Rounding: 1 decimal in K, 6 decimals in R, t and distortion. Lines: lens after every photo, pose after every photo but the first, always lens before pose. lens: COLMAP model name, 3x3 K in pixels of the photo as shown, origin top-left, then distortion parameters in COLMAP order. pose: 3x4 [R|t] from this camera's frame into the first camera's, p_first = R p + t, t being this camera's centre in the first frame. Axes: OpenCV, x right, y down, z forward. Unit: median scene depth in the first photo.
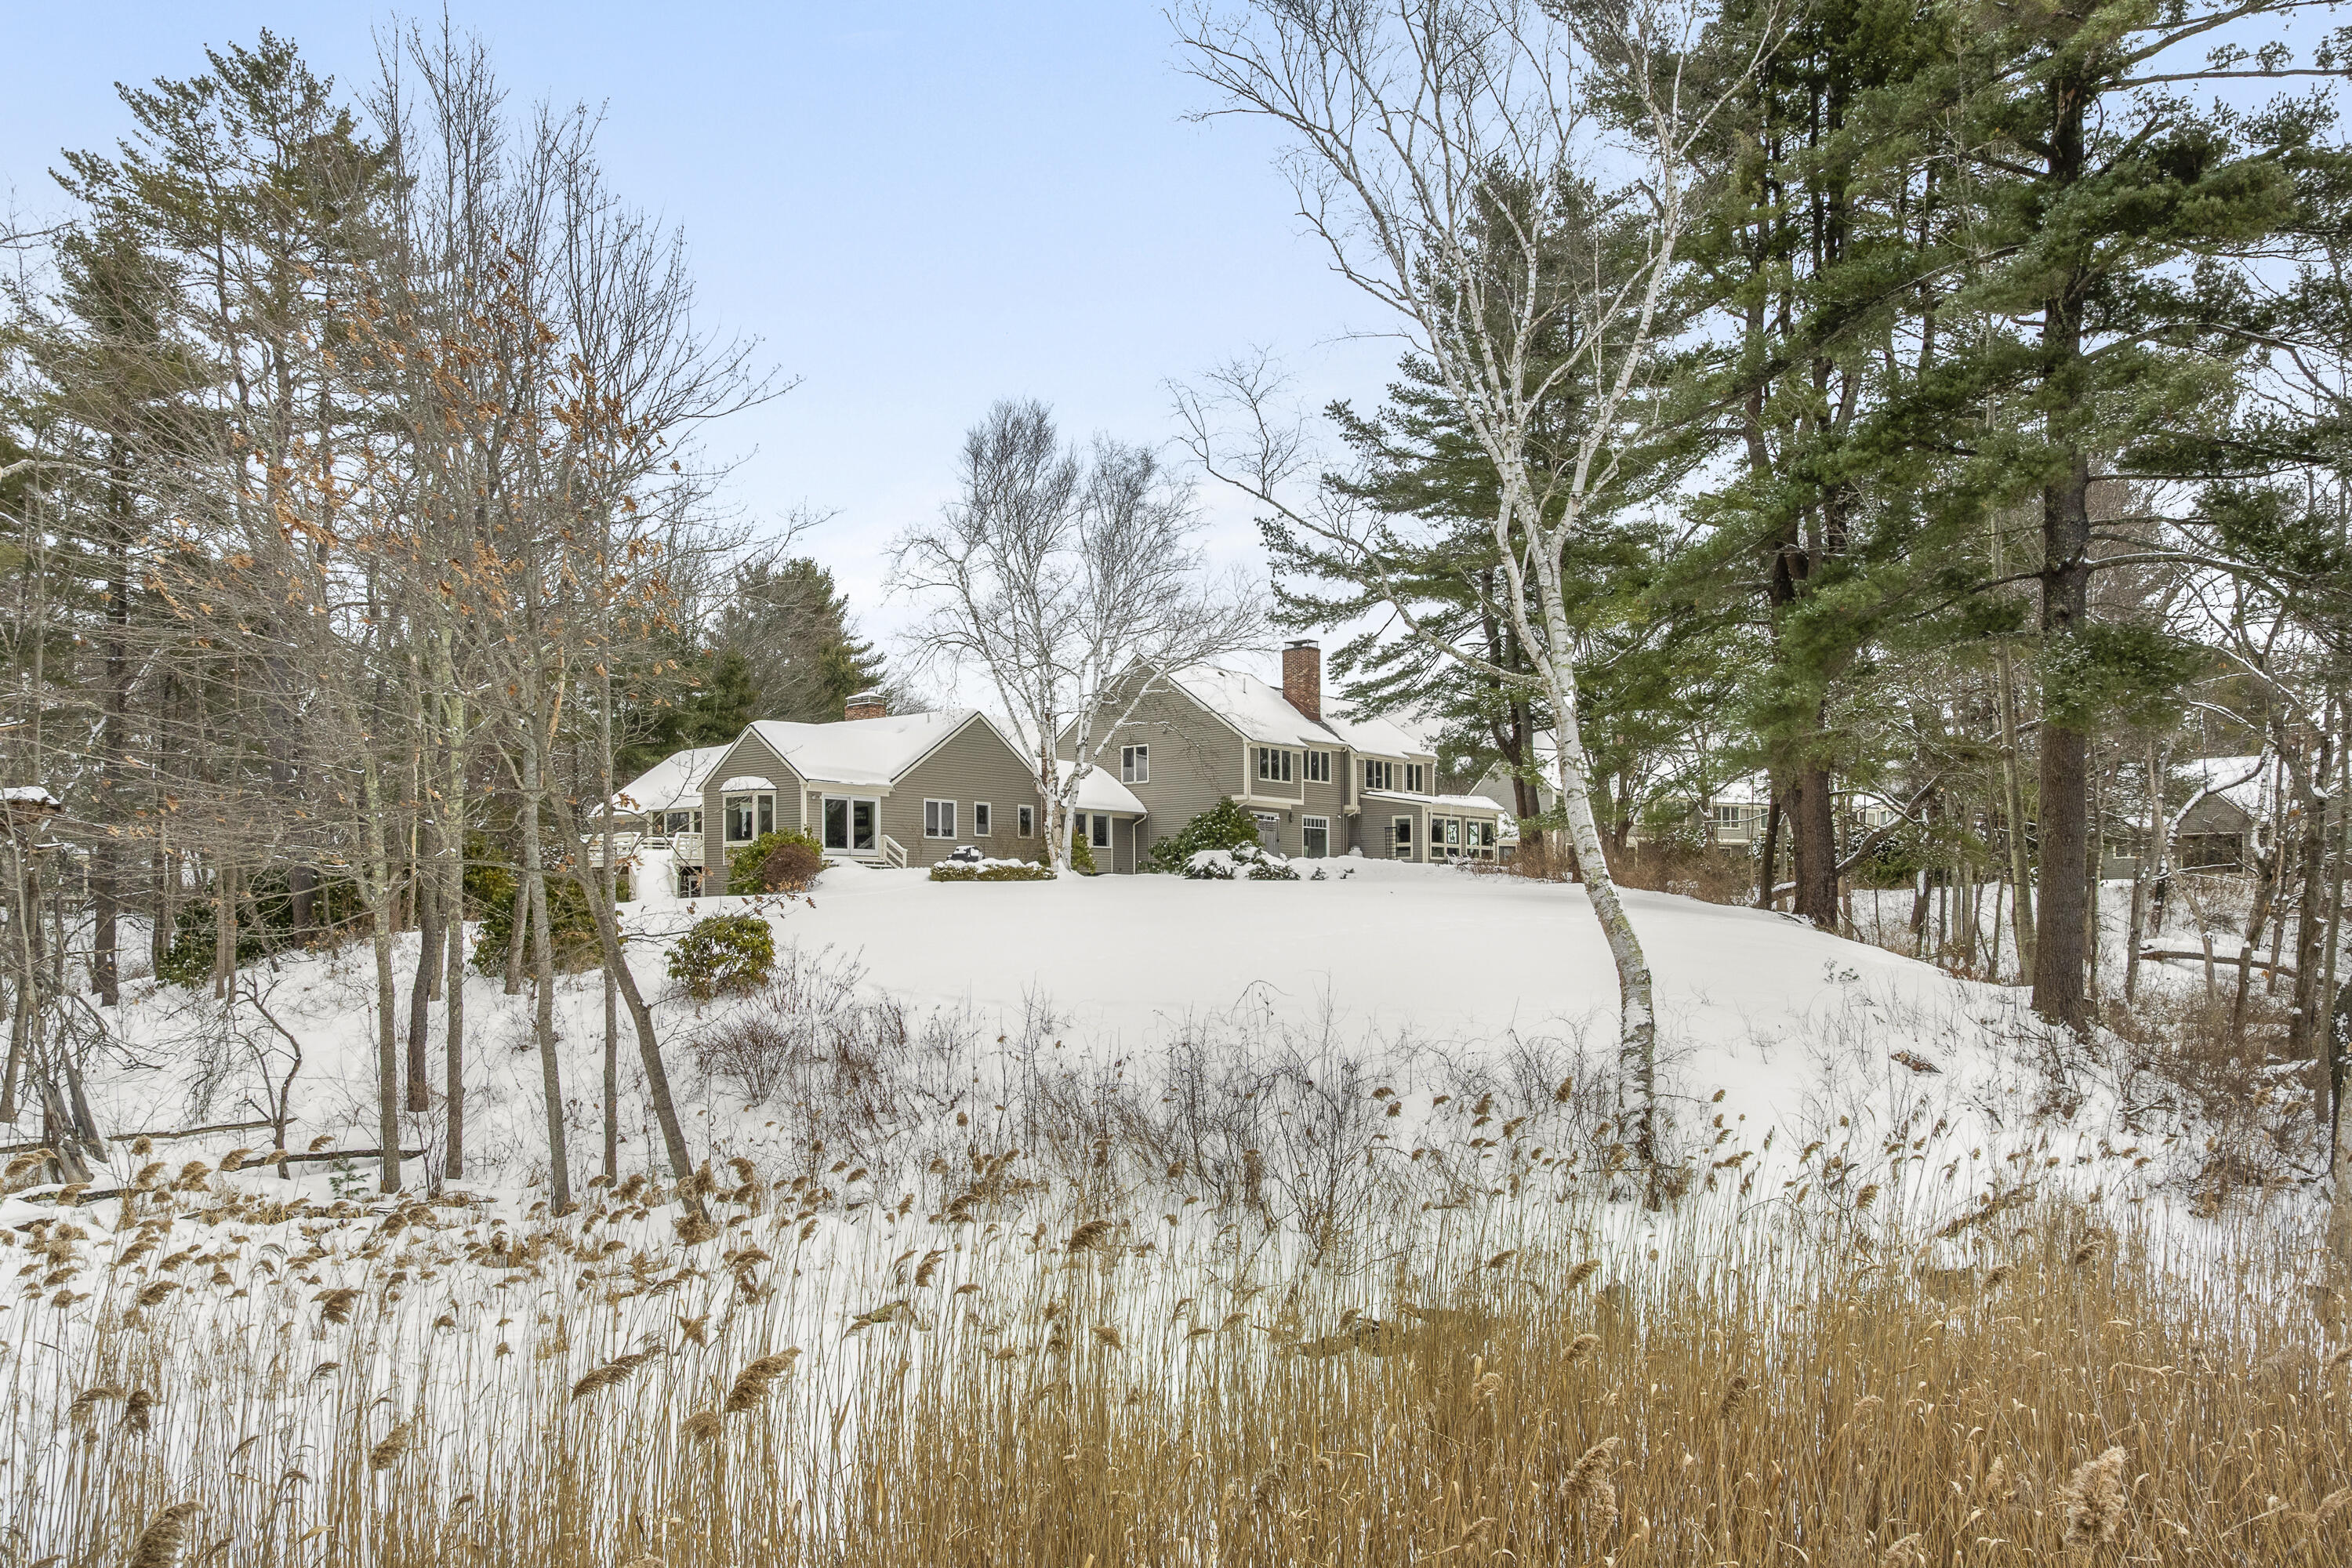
lens RADIAL K [[1668.8, 0, 1176.0], [0, 1668.8, 784.0], [0, 0, 1]] dist [-0.000504, -0.001142]
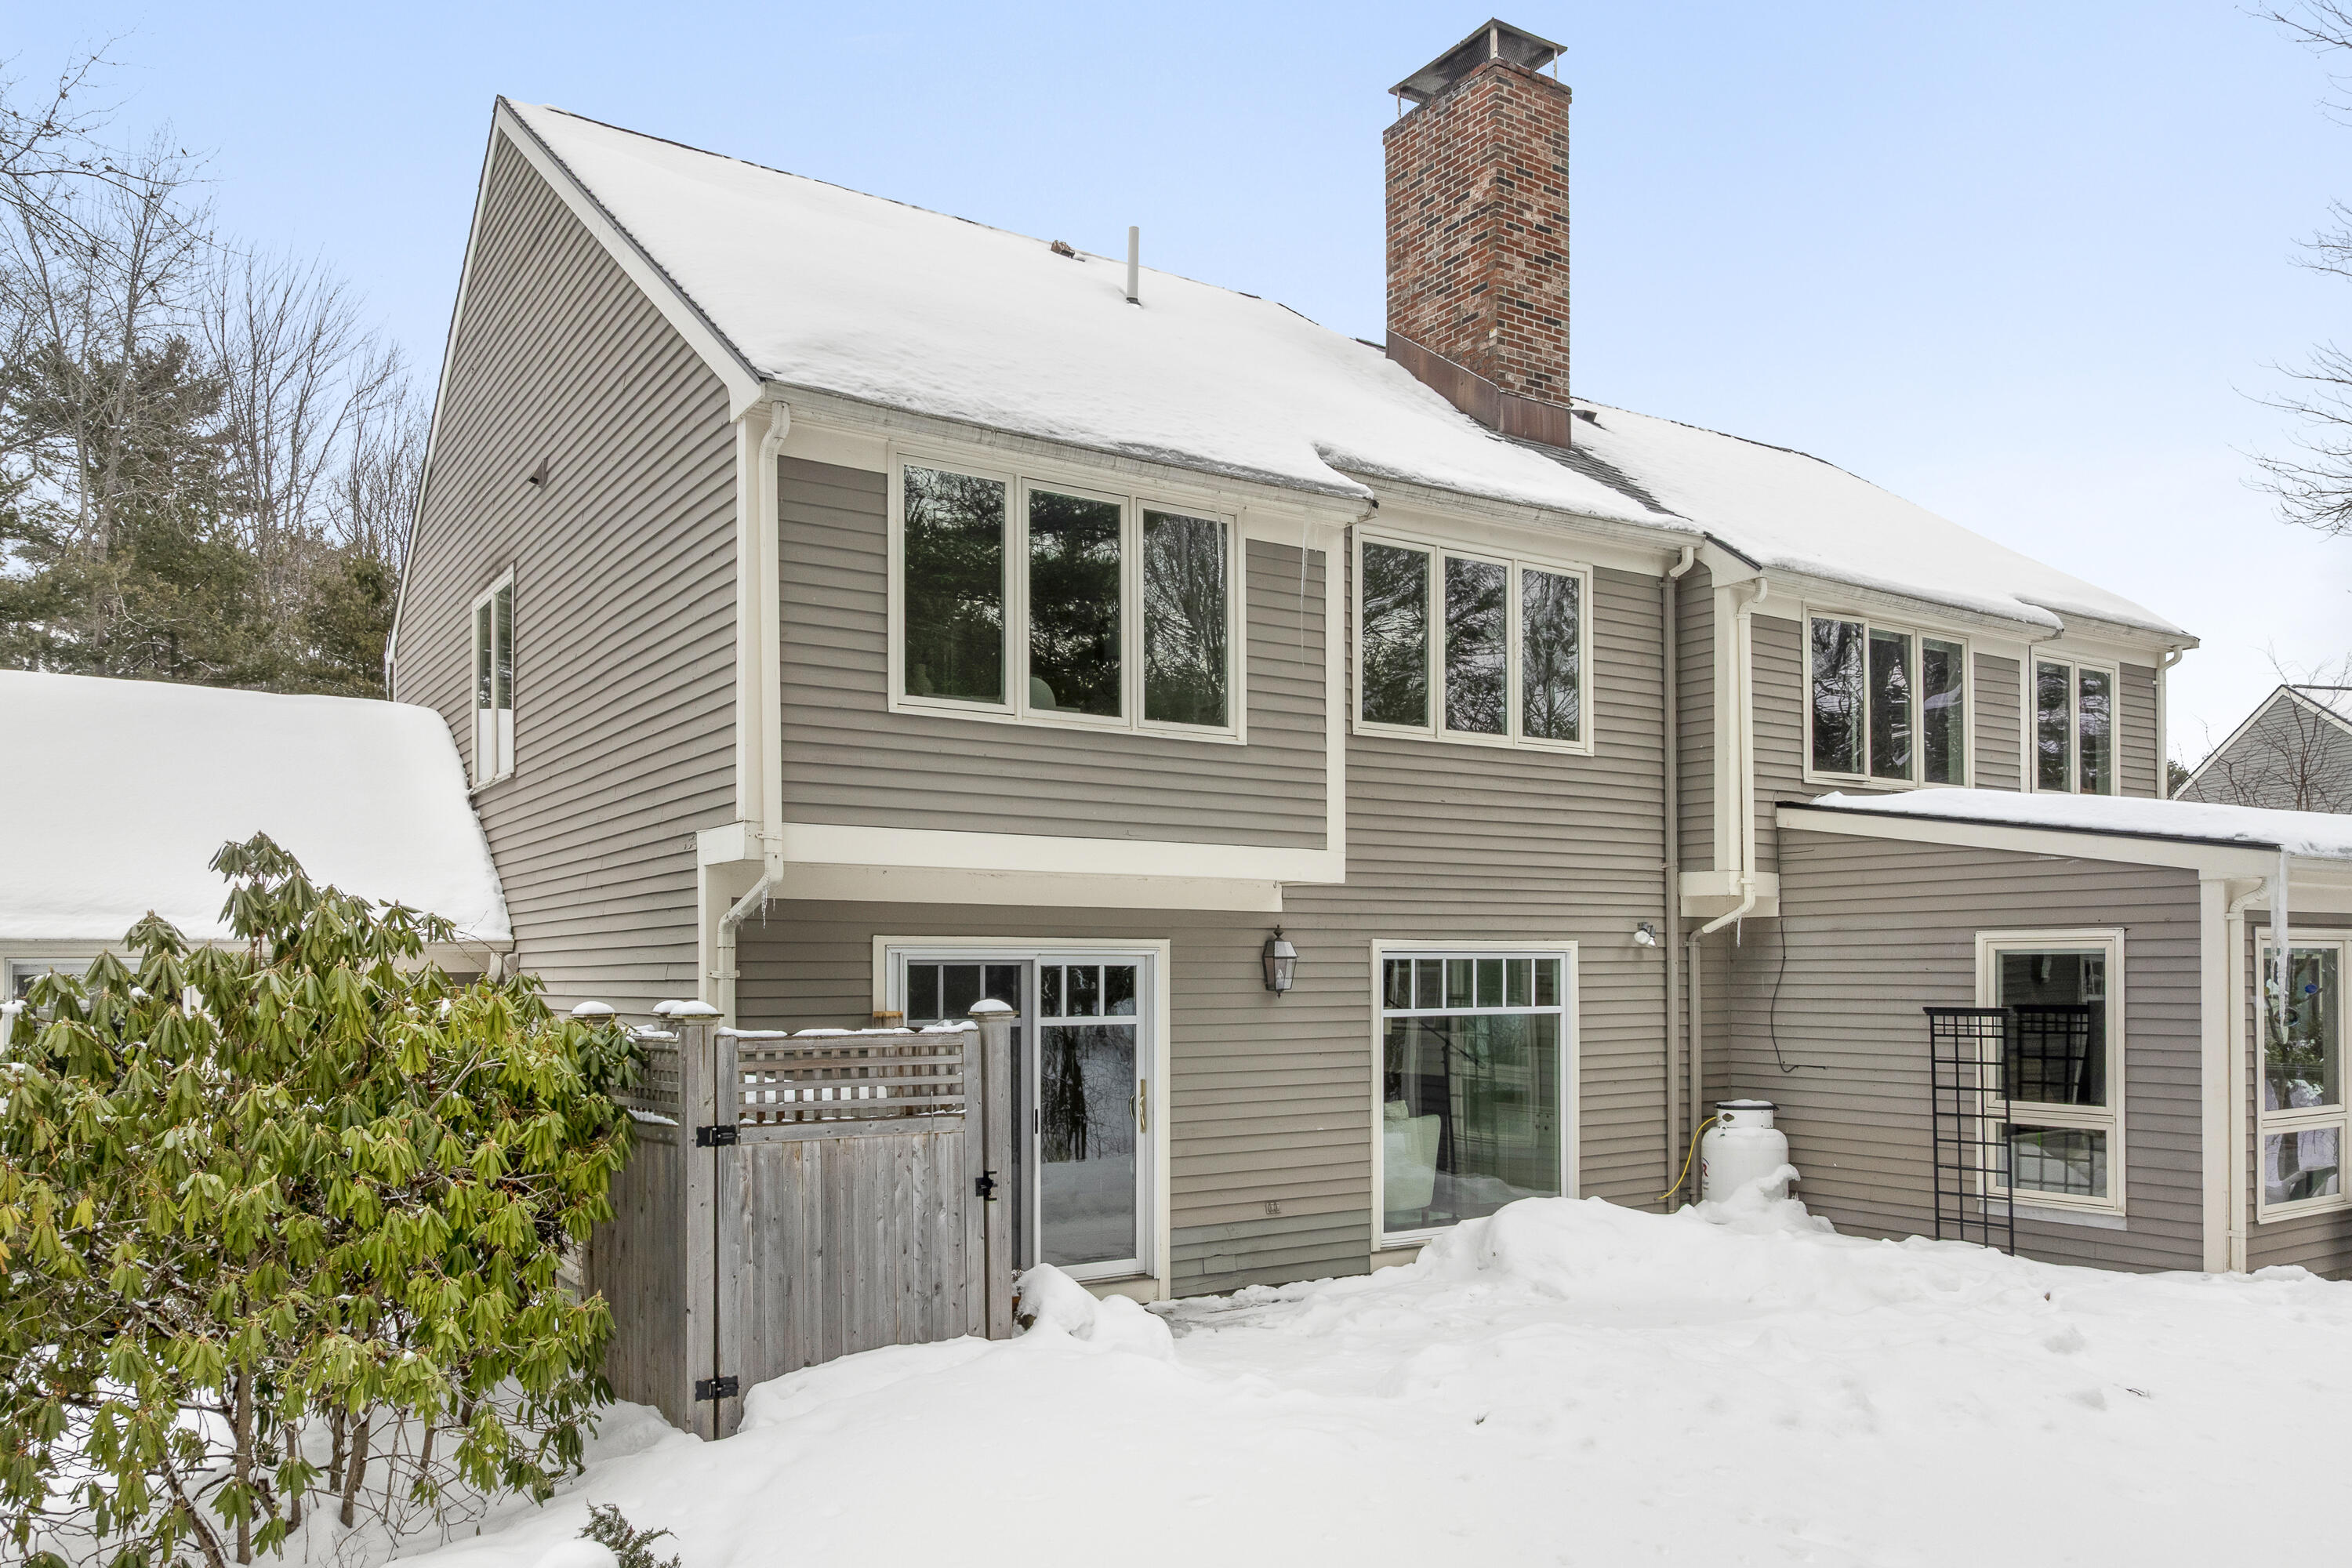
lens RADIAL K [[1668.8, 0, 1176.0], [0, 1668.8, 784.0], [0, 0, 1]] dist [-0.000504, -0.001142]
pose [[0.954500, -0.017413, -0.297701, 0.102705], [0.017152, 0.999847, -0.003488, 0.003100], [0.297716, -0.001777, 0.954653, 0.813729]]
